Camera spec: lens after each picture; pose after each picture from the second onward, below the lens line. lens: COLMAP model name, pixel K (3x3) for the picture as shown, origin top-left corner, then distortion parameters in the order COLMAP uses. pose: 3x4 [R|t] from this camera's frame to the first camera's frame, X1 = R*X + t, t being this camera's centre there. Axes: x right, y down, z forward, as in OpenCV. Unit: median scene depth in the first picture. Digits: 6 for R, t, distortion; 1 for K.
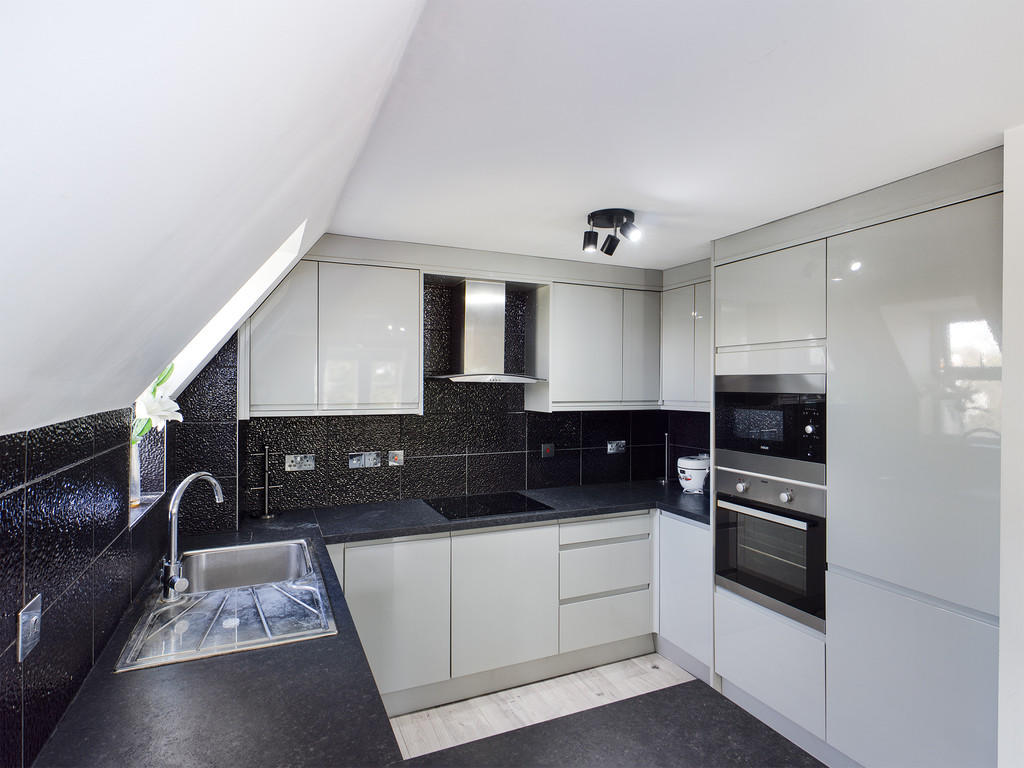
lens RADIAL K [[549.7, 0, 514.7], [0, 549.7, 396.5], [0, 0, 1]] dist [-0.005312, 0.022098]
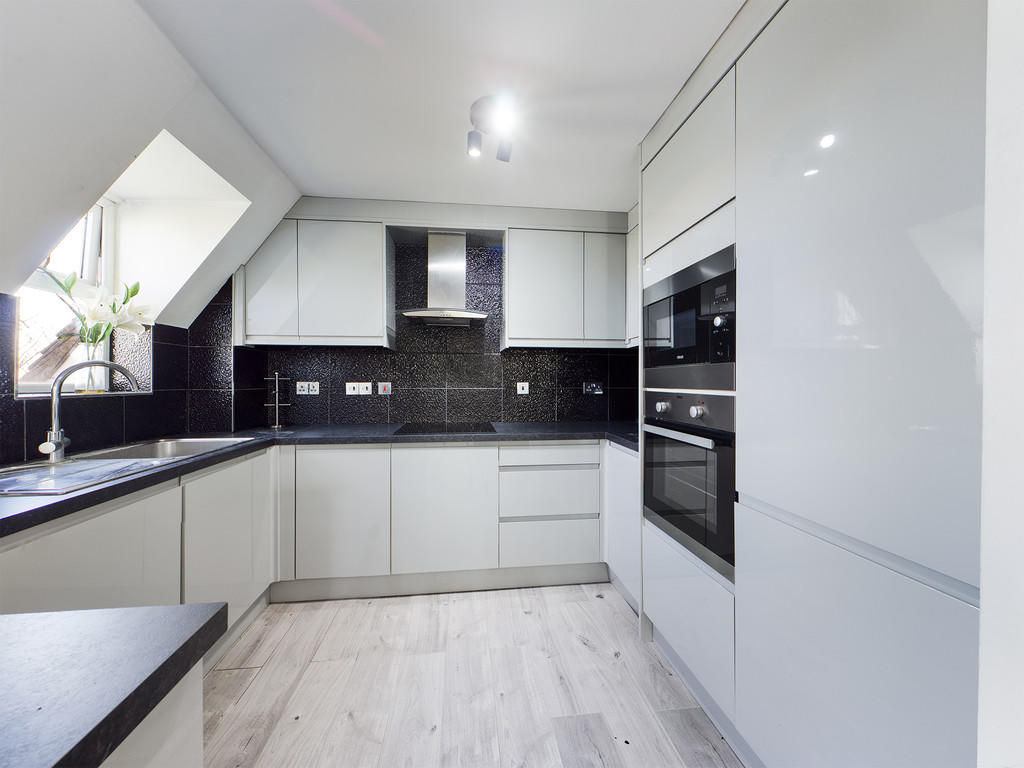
lens RADIAL K [[377.6, 0, 509.7], [0, 377.6, 389.2], [0, 0, 1]] dist [0.000729, 0.000028]
pose [[0.951845, 0.002554, -0.306569, 0.340926], [-0.003729, 0.999988, -0.003249, 0.130058], [0.306557, 0.004236, 0.951843, 0.323158]]
